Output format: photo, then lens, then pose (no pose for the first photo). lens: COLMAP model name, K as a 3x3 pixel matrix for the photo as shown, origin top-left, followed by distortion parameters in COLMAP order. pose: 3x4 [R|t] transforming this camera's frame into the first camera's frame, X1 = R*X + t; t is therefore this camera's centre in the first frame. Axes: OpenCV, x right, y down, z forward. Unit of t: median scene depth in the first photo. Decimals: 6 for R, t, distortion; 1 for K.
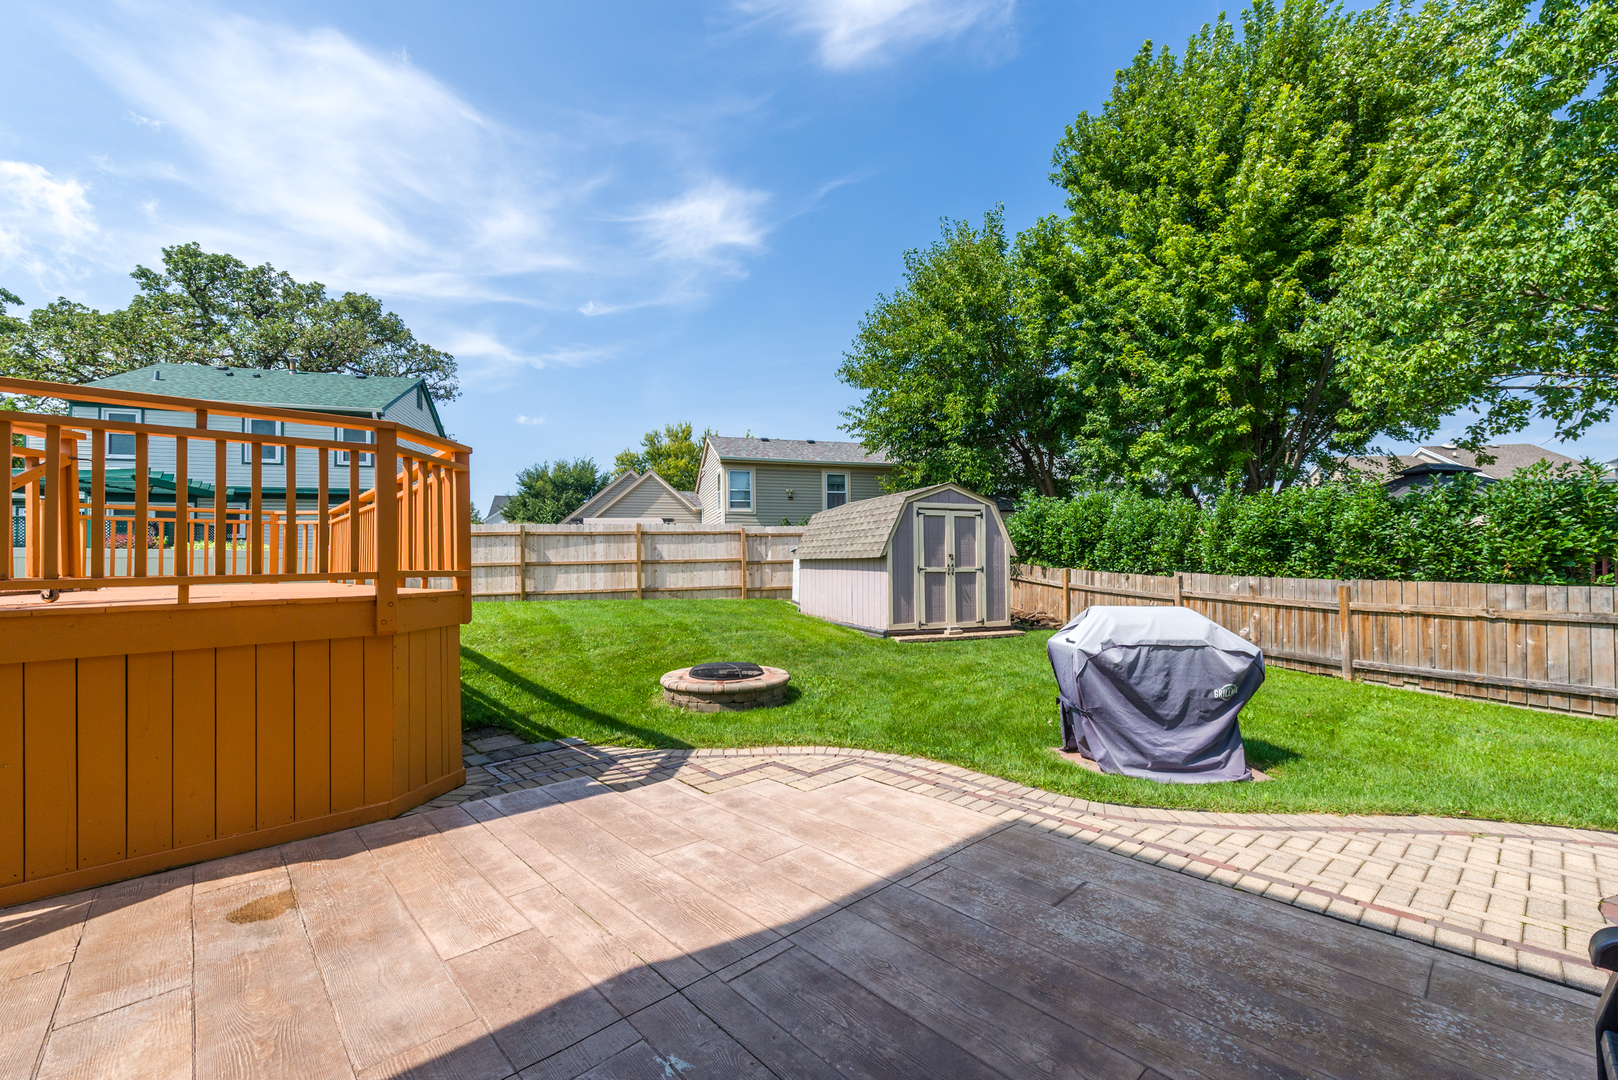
lens RADIAL K [[639.5, 0, 806.4], [0, 639.5, 546.8], [0, 0, 1]] dist [0.007075, -0.001059]
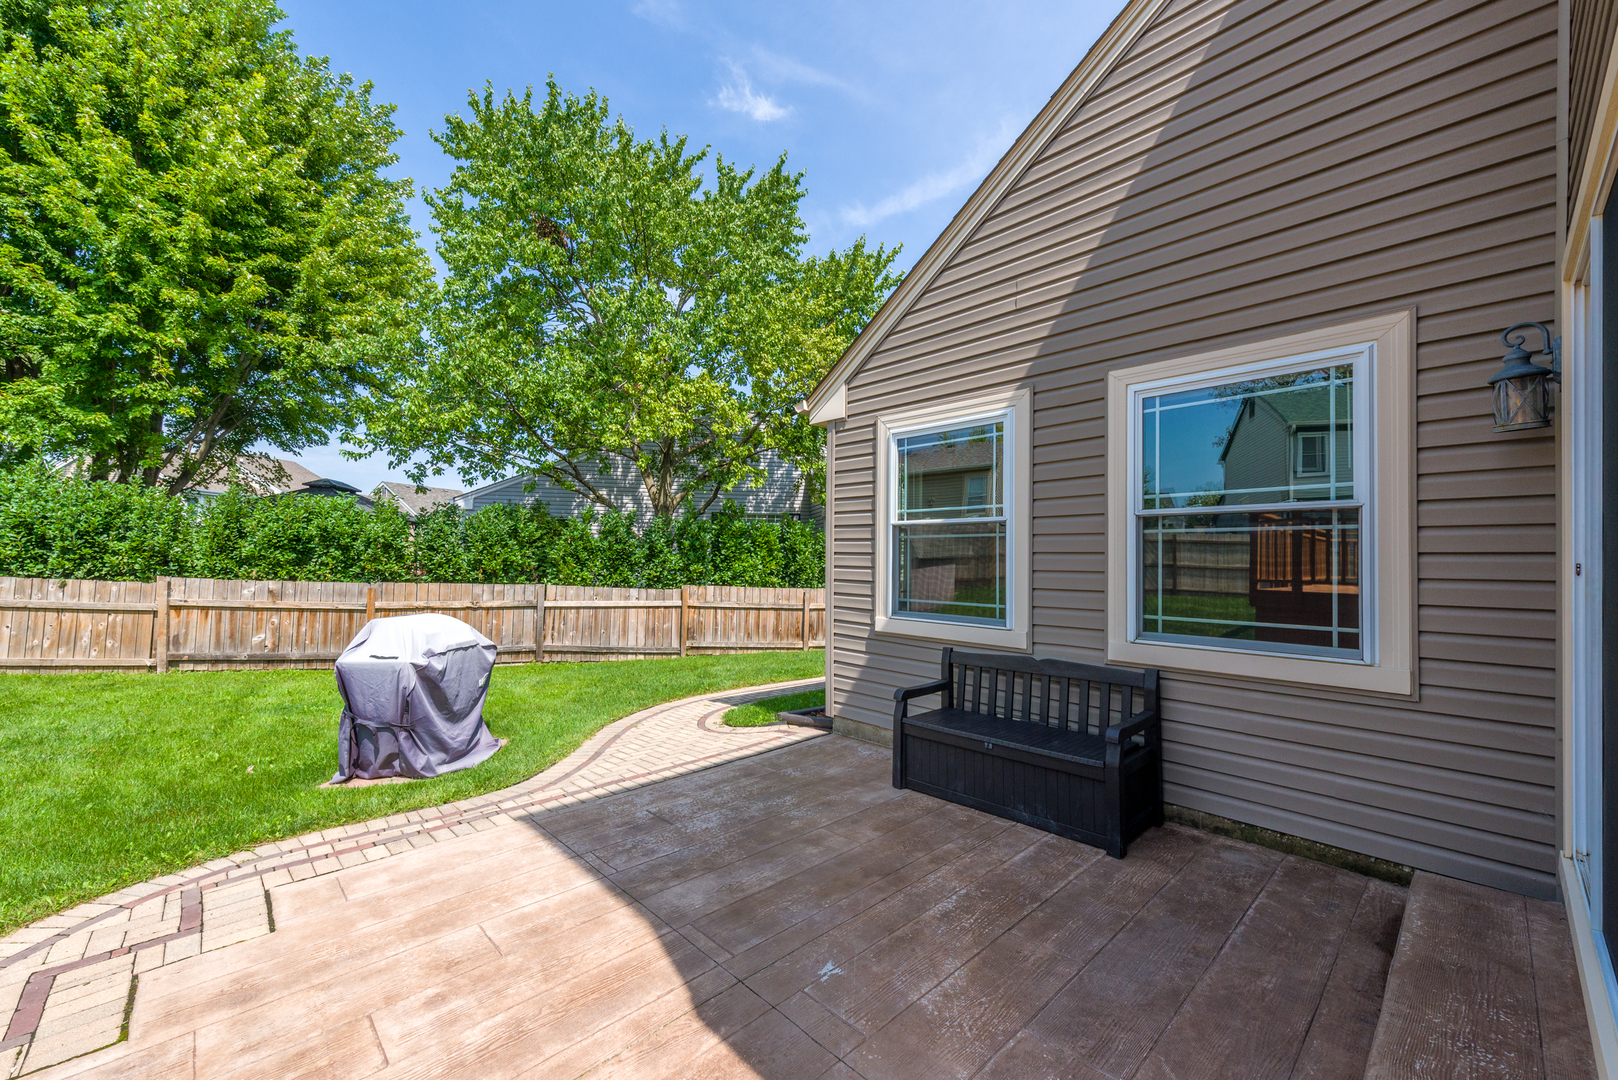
lens RADIAL K [[639.5, 0, 810.4], [0, 639.5, 545.3], [0, 0, 1]] dist [0.007075, -0.001059]
pose [[-0.008082, 0.035633, 0.999332, -0.622542], [-0.040447, 0.998535, -0.035931, -0.012239], [-0.999149, -0.040710, -0.006629, 0.427649]]
